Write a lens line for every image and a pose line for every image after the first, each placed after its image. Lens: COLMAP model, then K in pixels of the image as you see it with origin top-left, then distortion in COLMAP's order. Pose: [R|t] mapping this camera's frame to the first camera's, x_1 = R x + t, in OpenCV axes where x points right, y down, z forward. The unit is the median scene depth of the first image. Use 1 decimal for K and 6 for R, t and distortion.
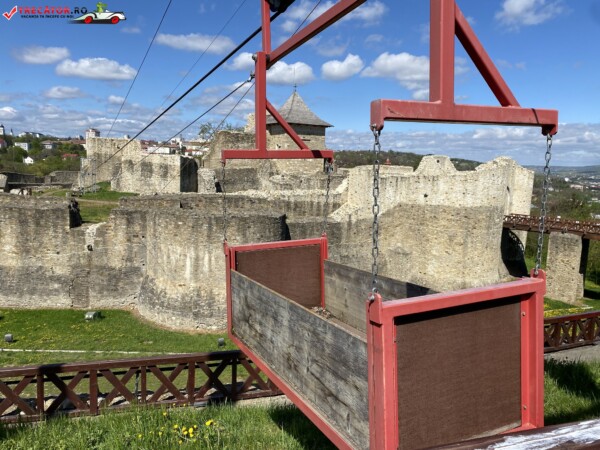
lens RADIAL K [[464.1, 0, 300.6], [0, 464.1, 225.3], [0, 0, 1]] dist [0.036596, -0.031624]
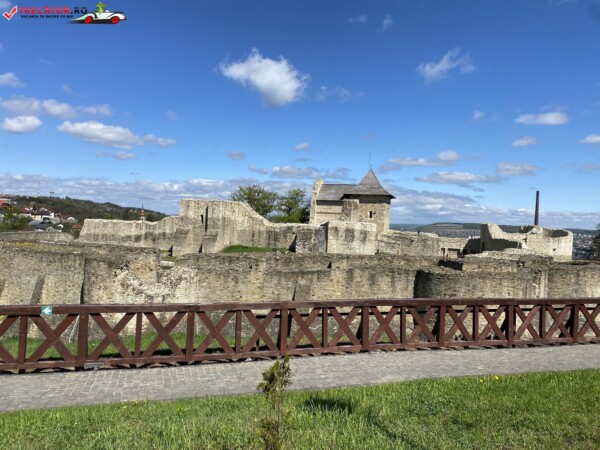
lens RADIAL K [[464.1, 0, 294.7], [0, 464.1, 203.1], [0, 0, 1]] dist [0.036596, -0.031624]
pose [[0.755226, 0.027730, 0.654878, -1.887854], [0.072114, 0.989524, -0.125065, -0.106736], [-0.651485, 0.141678, 0.745315, 0.392693]]
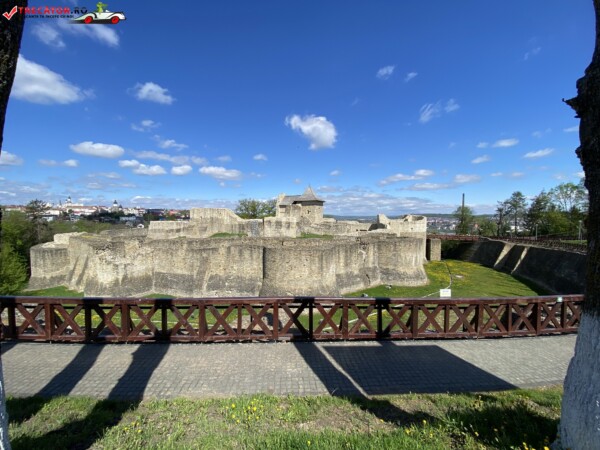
lens RADIAL K [[245.4, 0, 298.9], [0, 245.4, 226.5], [0, 0, 1]] dist [0.027163, -0.010653]
pose [[0.831782, -0.051391, 0.552719, -1.334535], [0.101222, 0.993053, -0.059997, -0.070620], [-0.545796, 0.105852, 0.831206, 0.174667]]
